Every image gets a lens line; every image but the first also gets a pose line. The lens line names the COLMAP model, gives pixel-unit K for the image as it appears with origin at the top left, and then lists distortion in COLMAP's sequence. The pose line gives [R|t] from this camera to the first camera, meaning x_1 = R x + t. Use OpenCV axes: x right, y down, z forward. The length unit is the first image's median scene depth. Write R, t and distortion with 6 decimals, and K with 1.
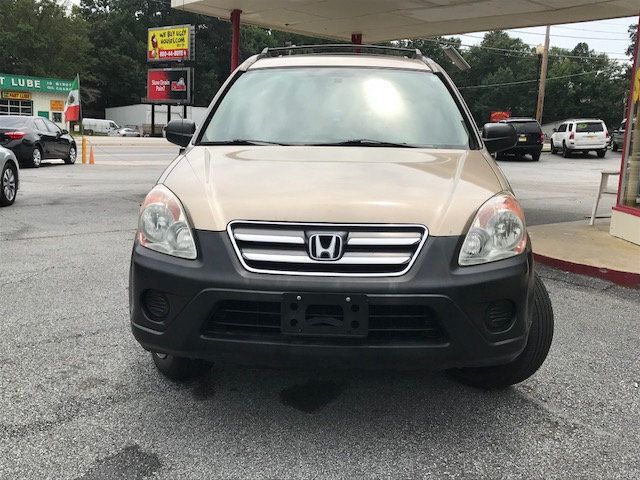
lens RADIAL K [[659.7, 0, 294.0], [0, 659.7, 237.4], [0, 0, 1]] dist [0.015010, 0.000000]
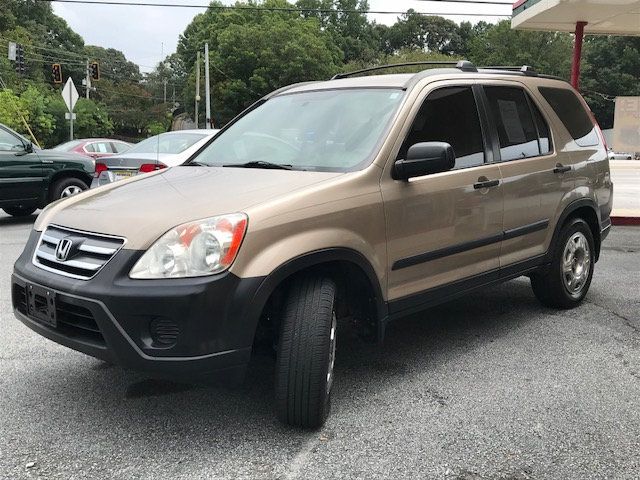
lens RADIAL K [[659.7, 0, 322.7], [0, 659.7, 239.7], [0, 0, 1]] dist [0.015010, 0.000000]
pose [[0.750833, 0.079398, -0.655703, 0.159698], [-0.099651, 0.995002, 0.006374, -0.007700], [0.652932, 0.060556, 0.754992, 0.052945]]
